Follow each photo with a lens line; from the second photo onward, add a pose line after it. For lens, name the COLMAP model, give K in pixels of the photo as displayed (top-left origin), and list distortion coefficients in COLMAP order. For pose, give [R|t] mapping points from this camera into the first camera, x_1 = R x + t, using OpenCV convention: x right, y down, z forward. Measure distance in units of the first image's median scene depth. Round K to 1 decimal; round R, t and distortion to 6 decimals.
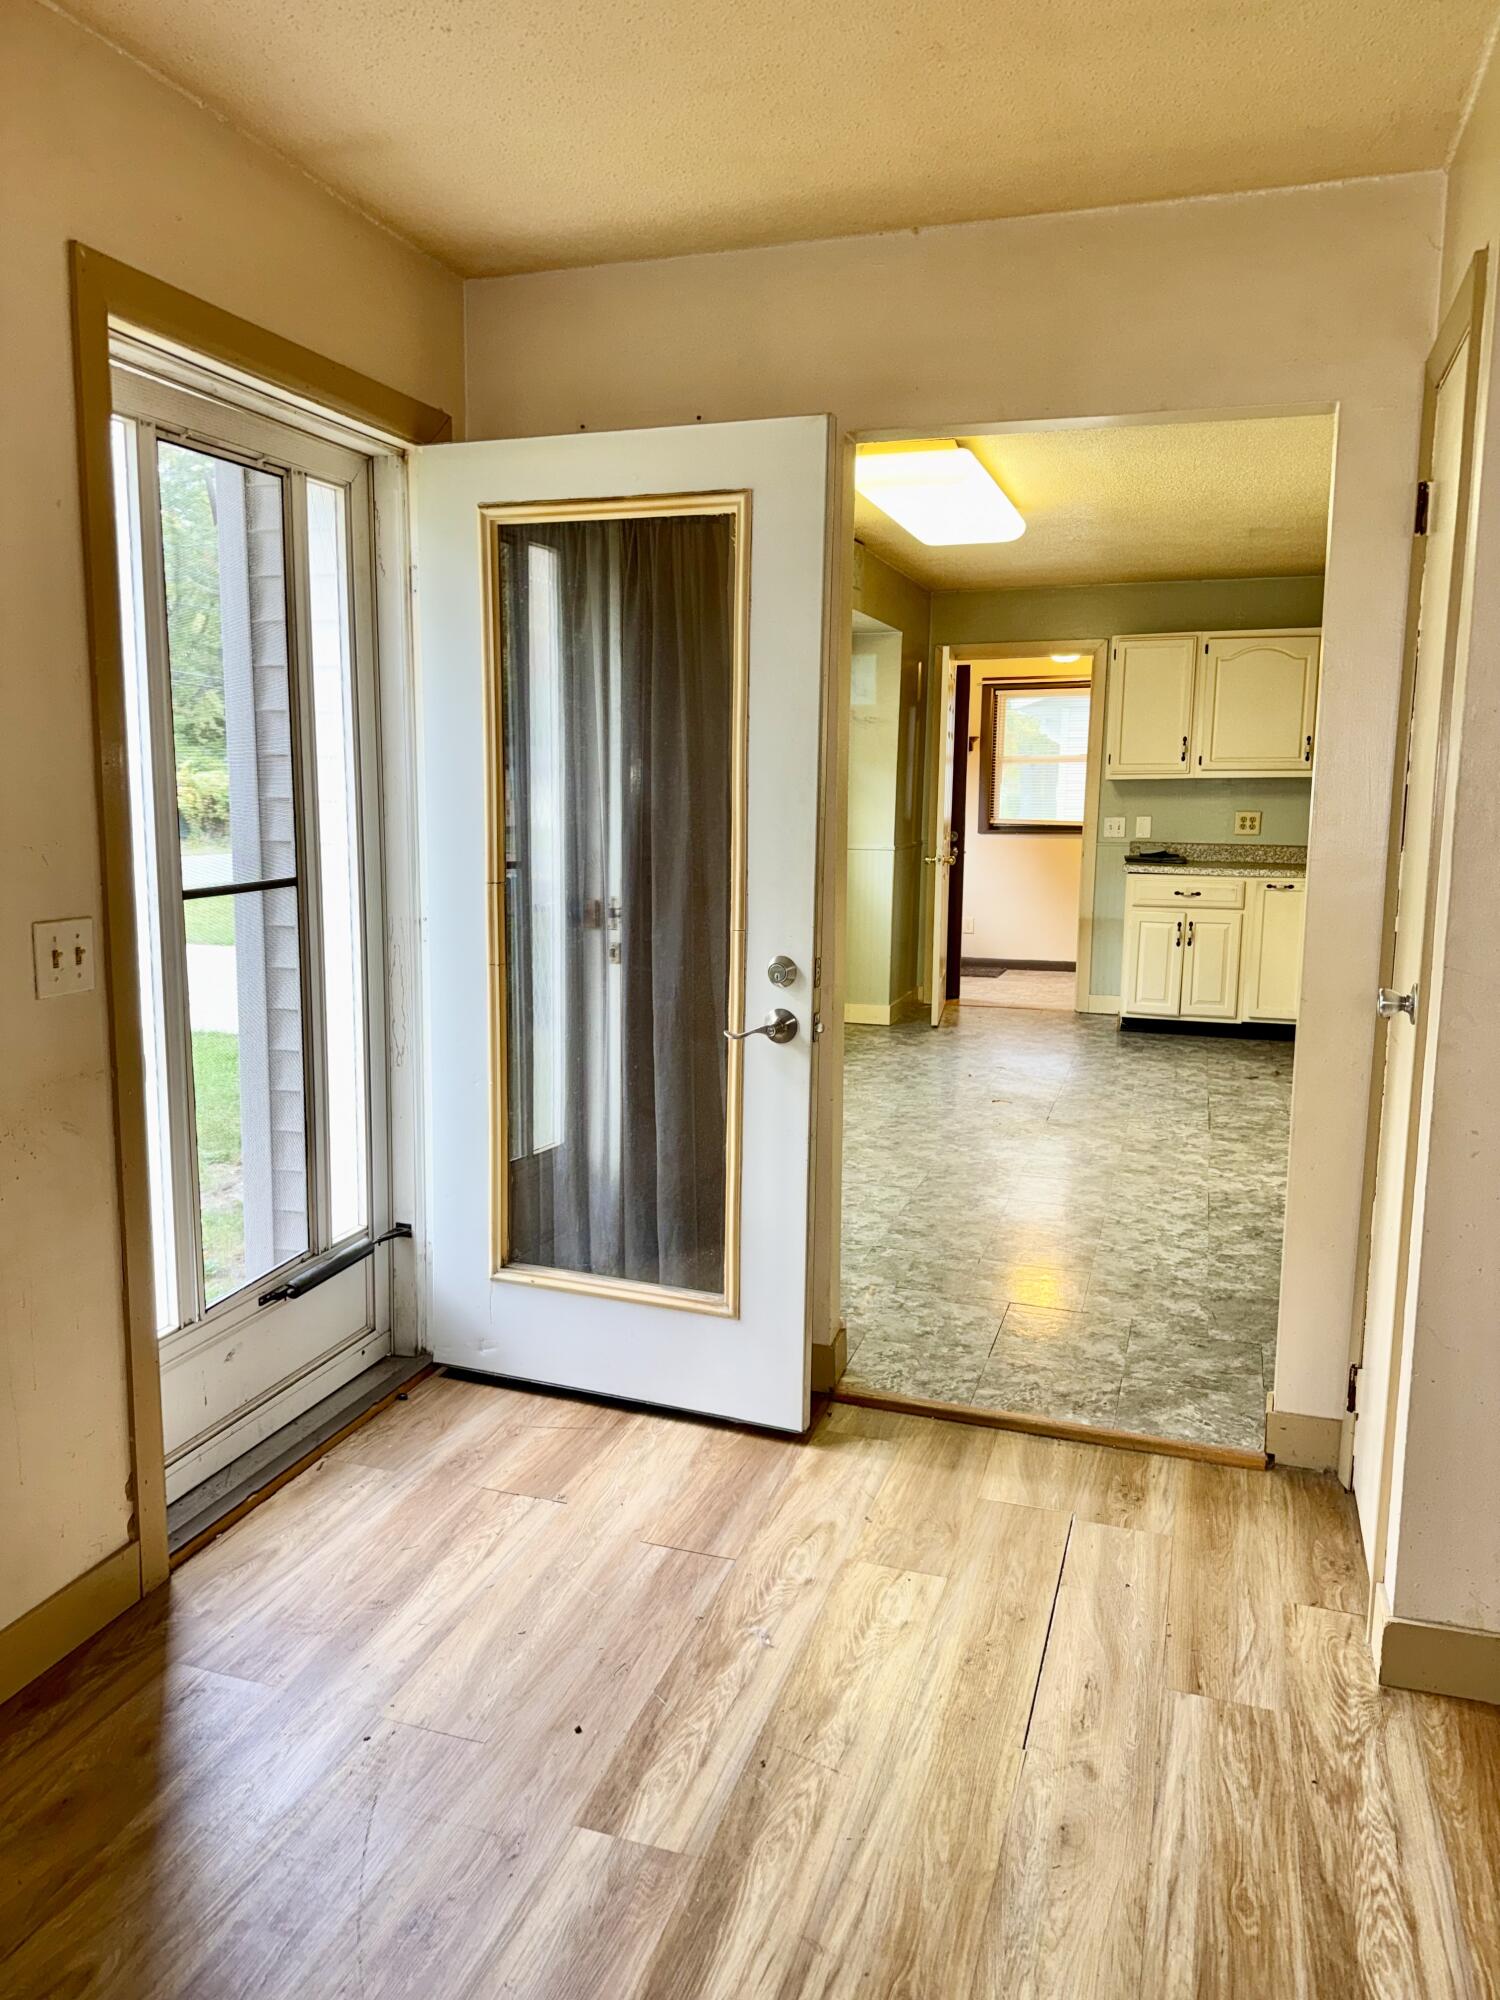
lens RADIAL K [[1404.2, 0, 744.8], [0, 1404.2, 994.9], [0, 0, 1]] dist [0.060265, -0.076250]
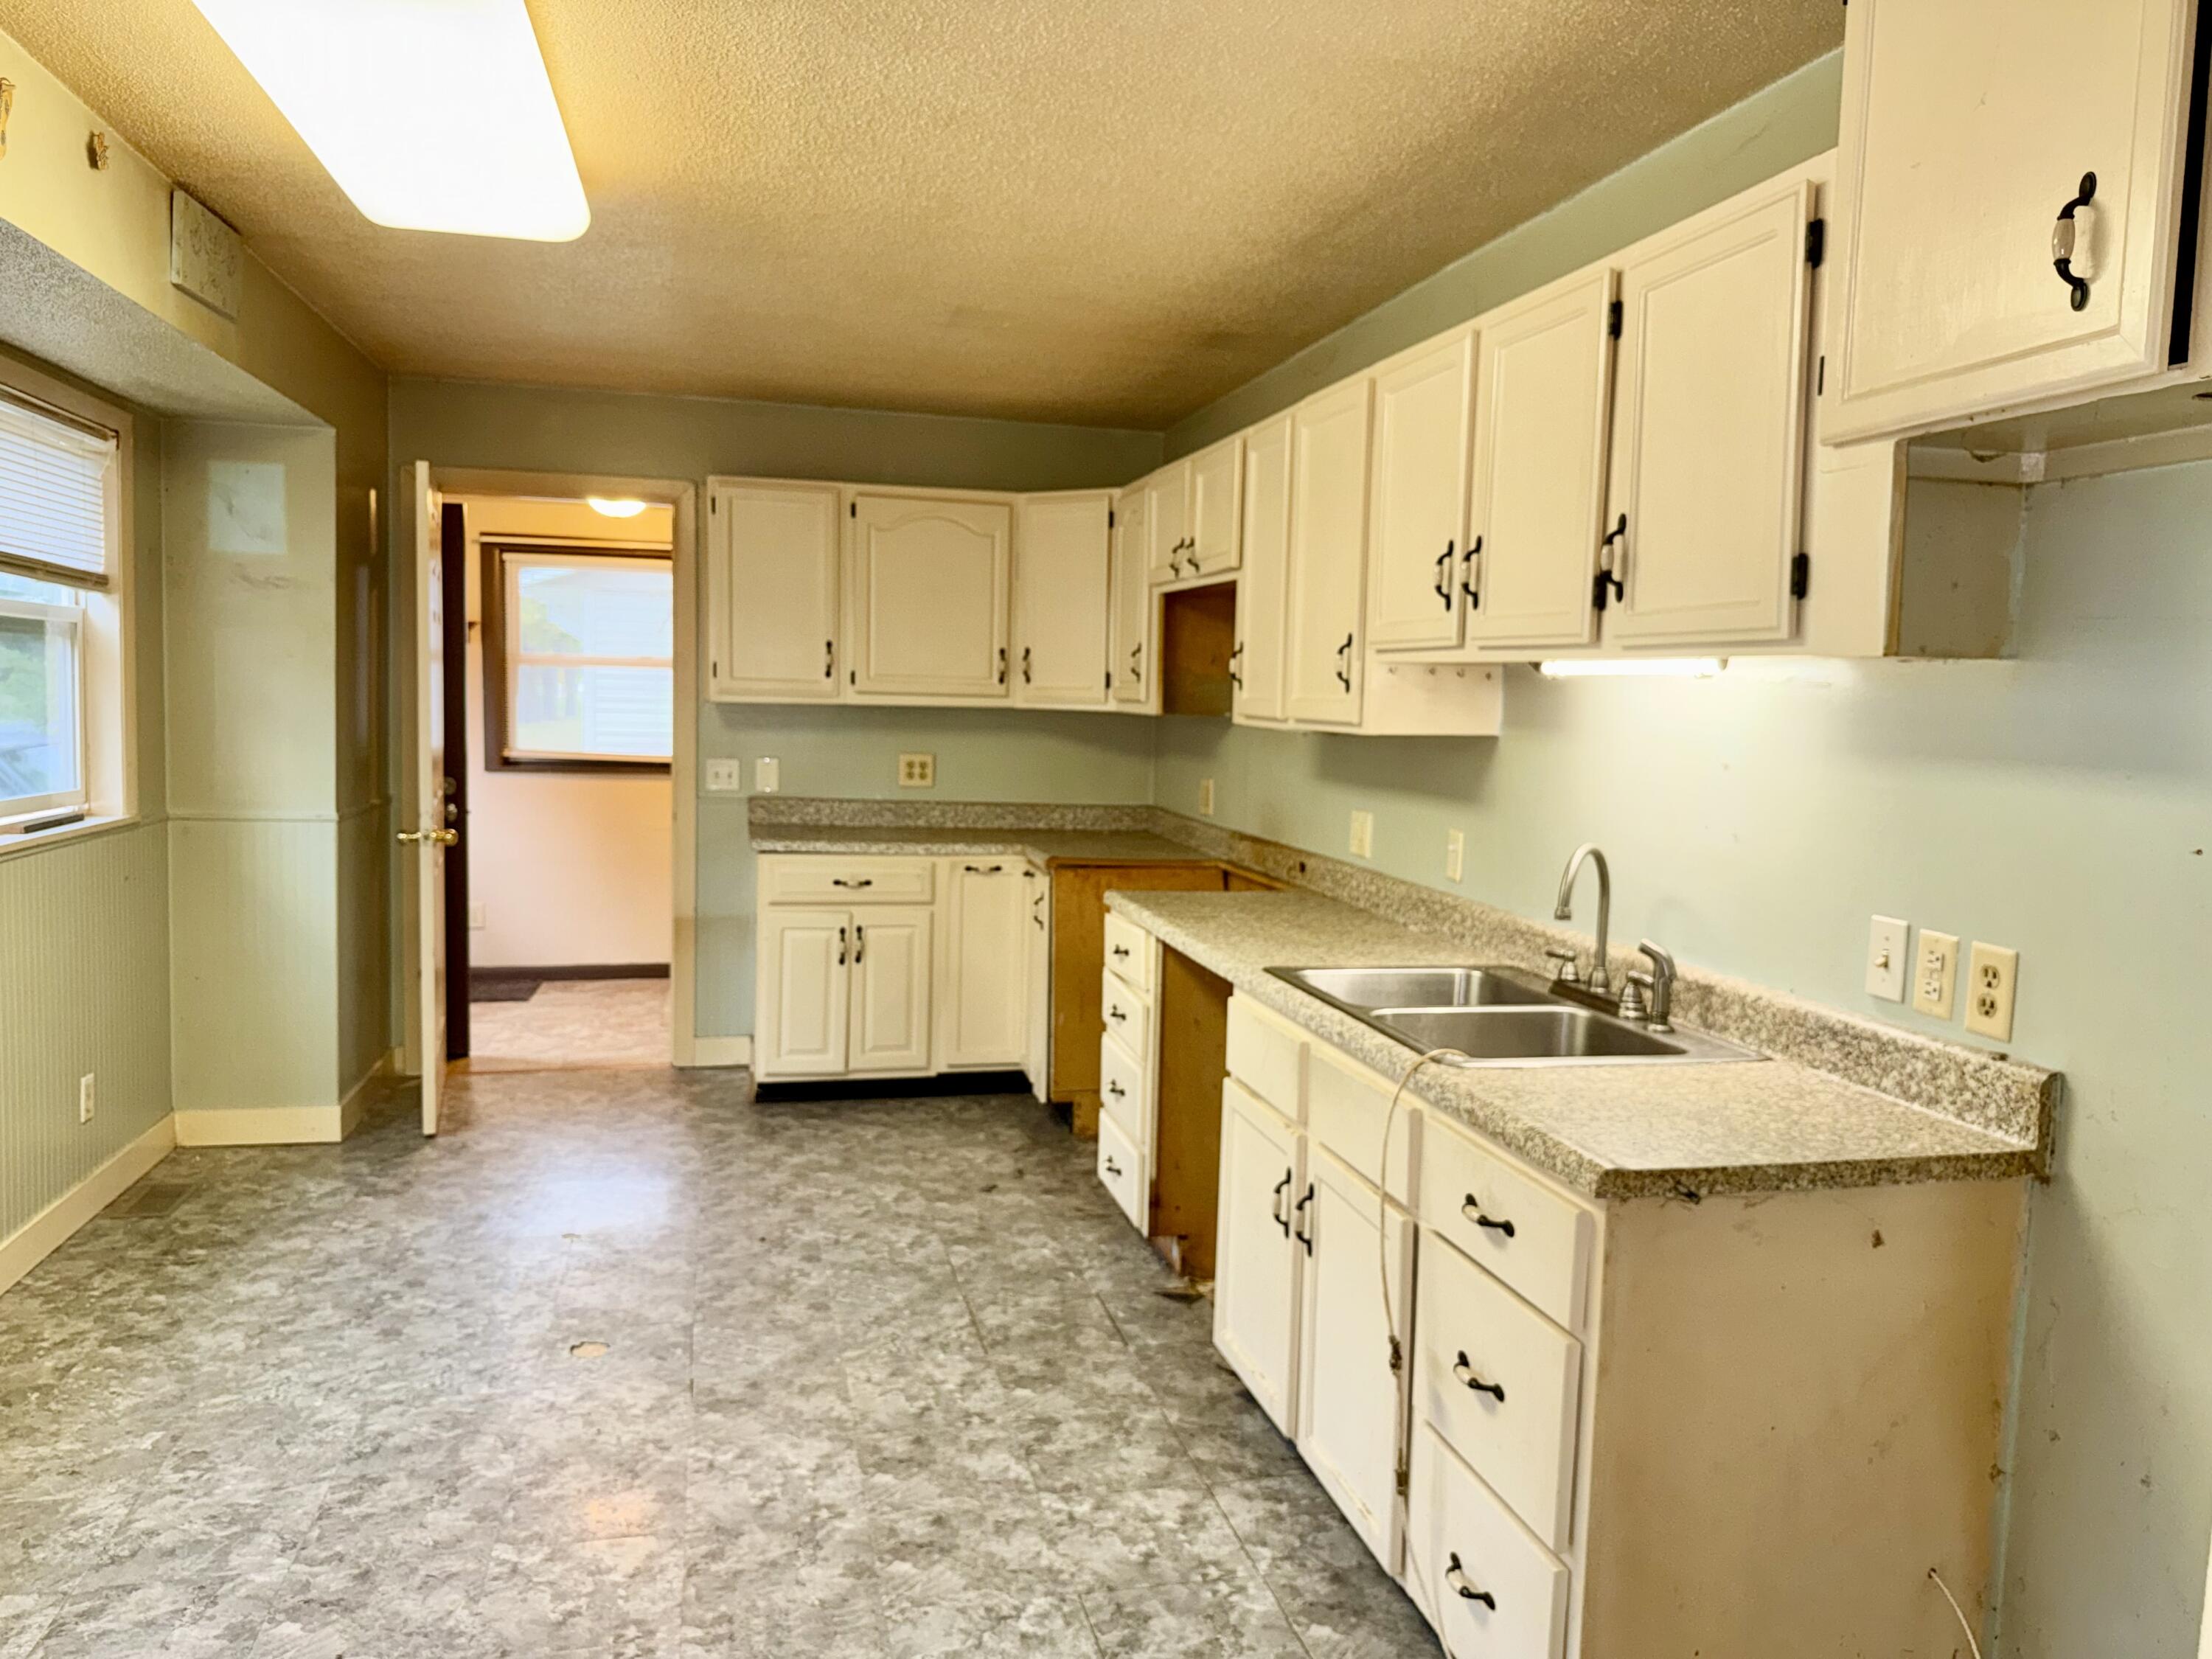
lens RADIAL K [[1553.0, 0, 1126.2], [0, 1553.0, 836.5], [0, 0, 1]] dist [0.060265, -0.076250]
pose [[0.843795, -0.028655, 0.535900, 0.089651], [0.054790, 0.997955, -0.032908, -0.142076], [-0.533862, 0.057130, 0.843640, 0.753516]]
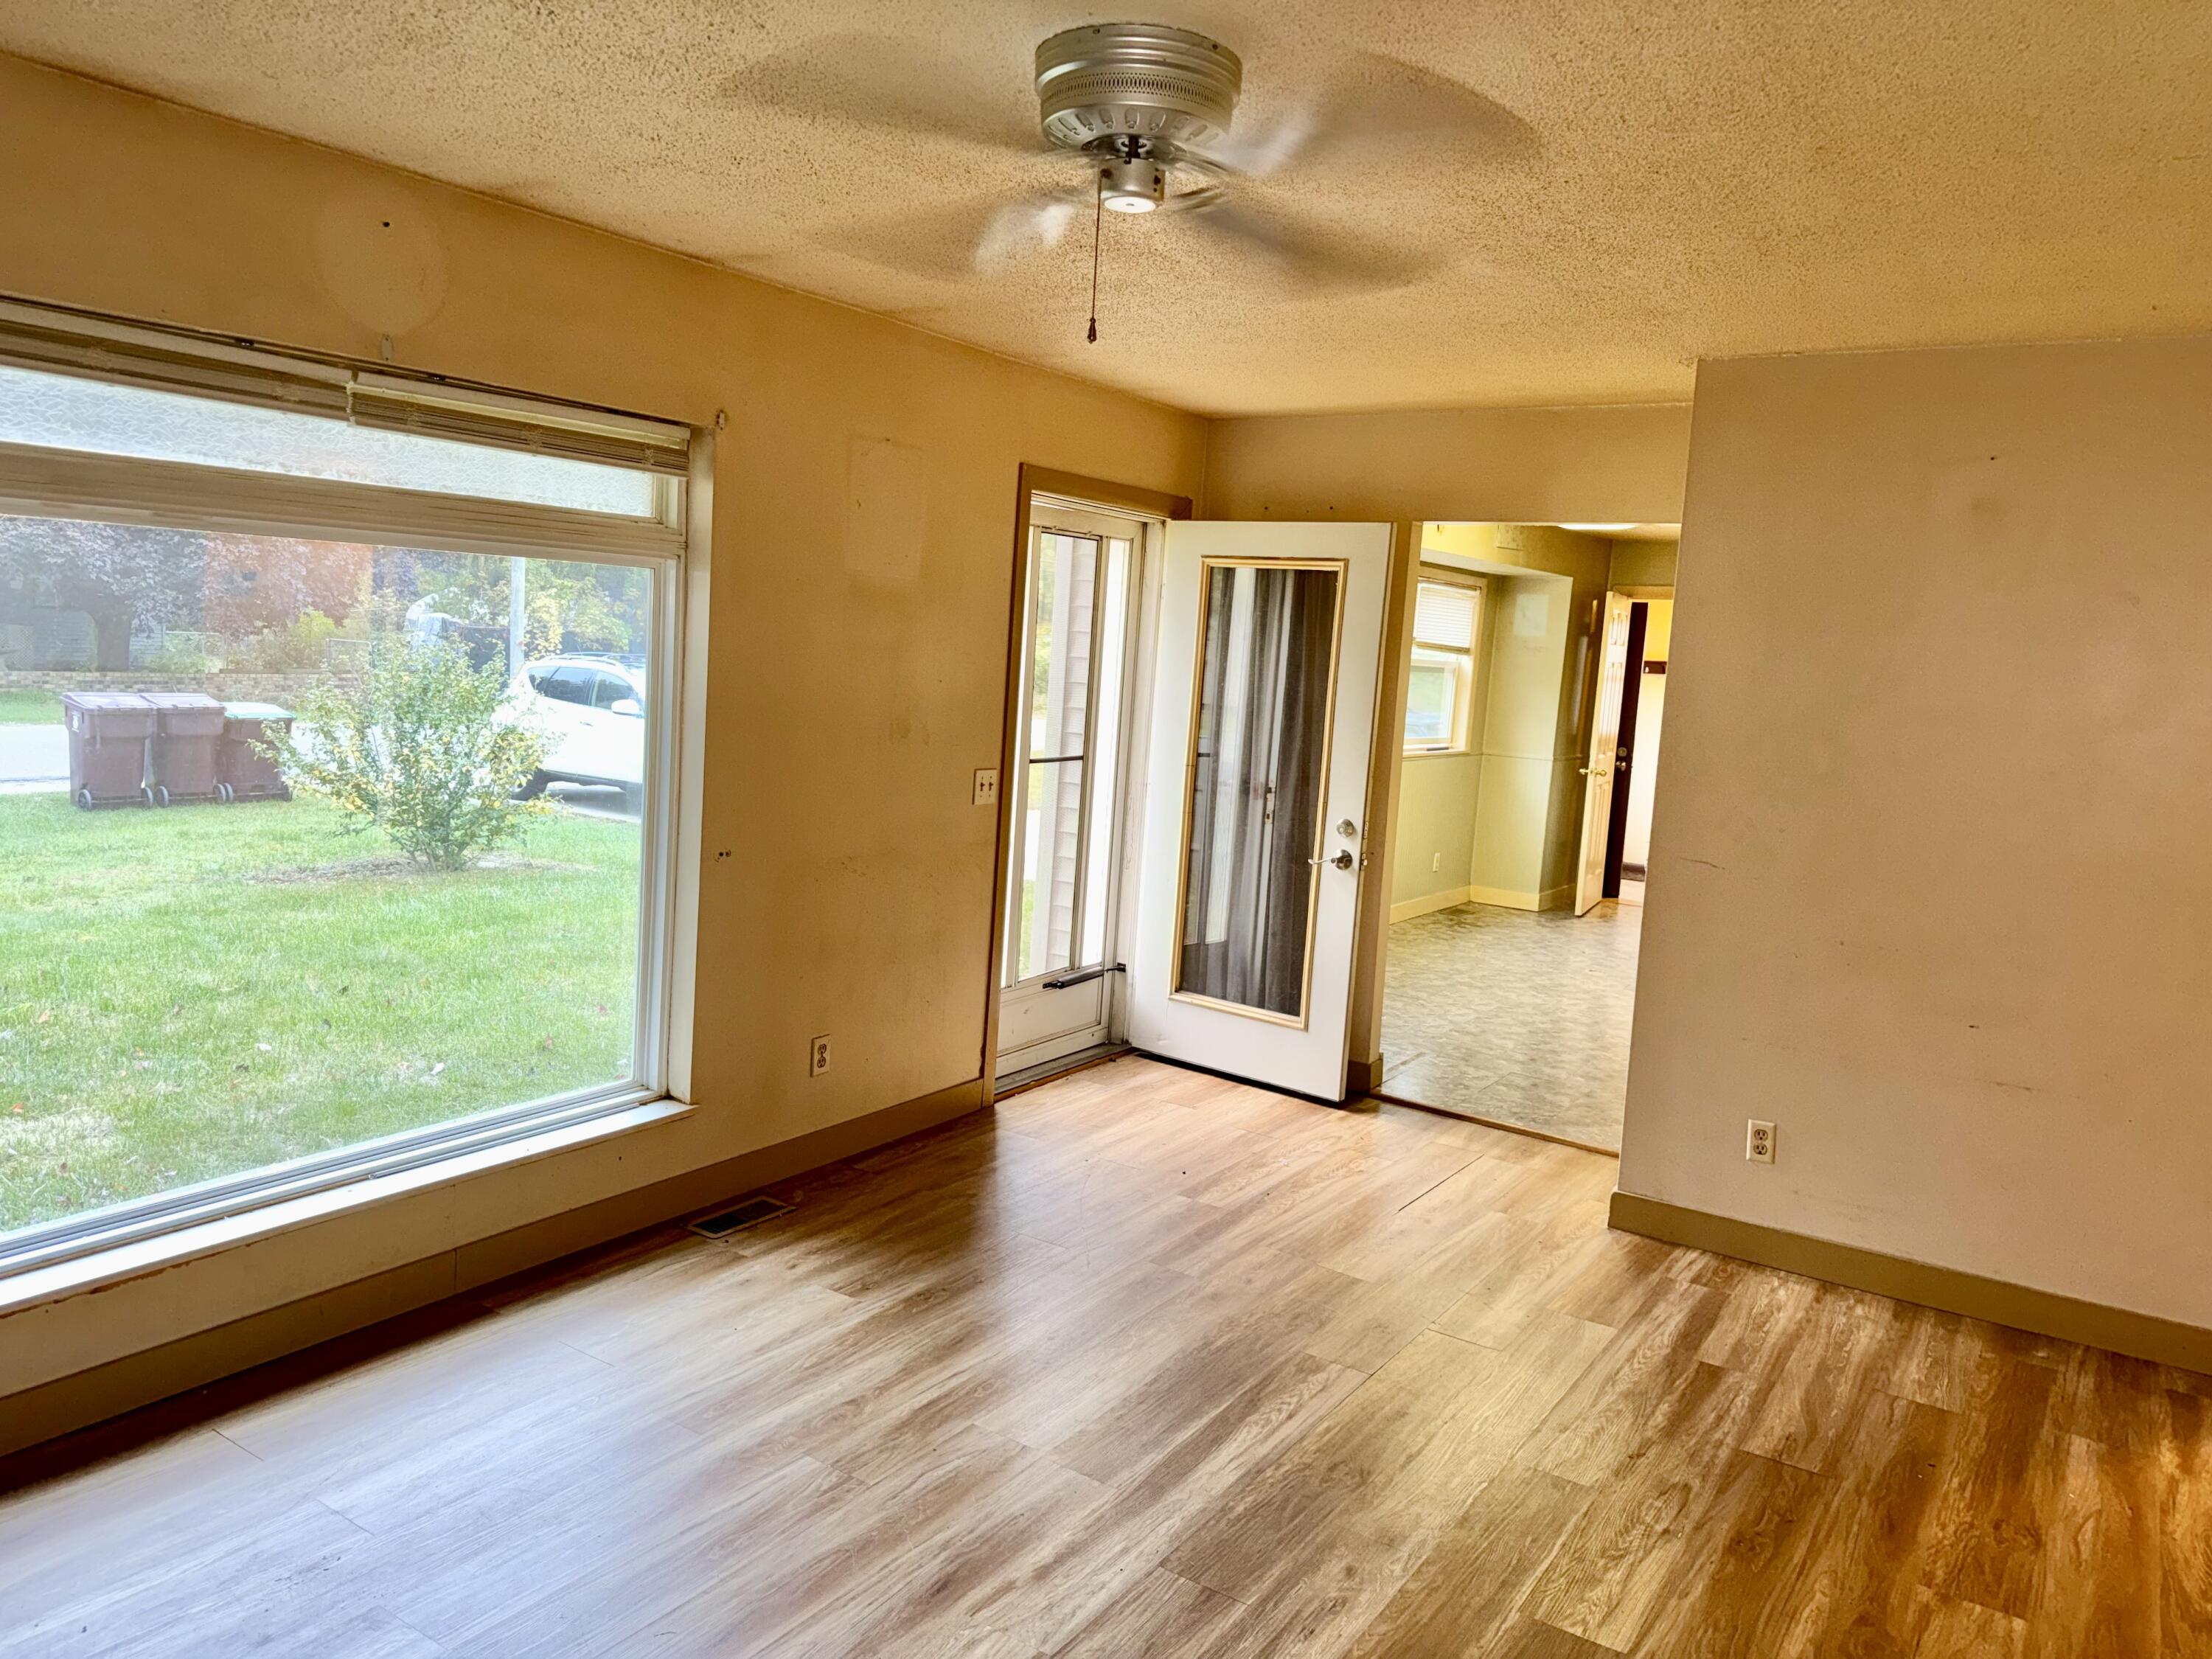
lens RADIAL K [[1553.0, 0, 1119.4], [0, 1553.0, 807.7], [0, 0, 1]] dist [0.060265, -0.076250]
pose [[0.965520, 0.078394, -0.248245, 0.199122], [-0.092072, 0.994782, -0.043959, 0.058866], [0.243504, 0.065299, 0.967699, -0.801017]]
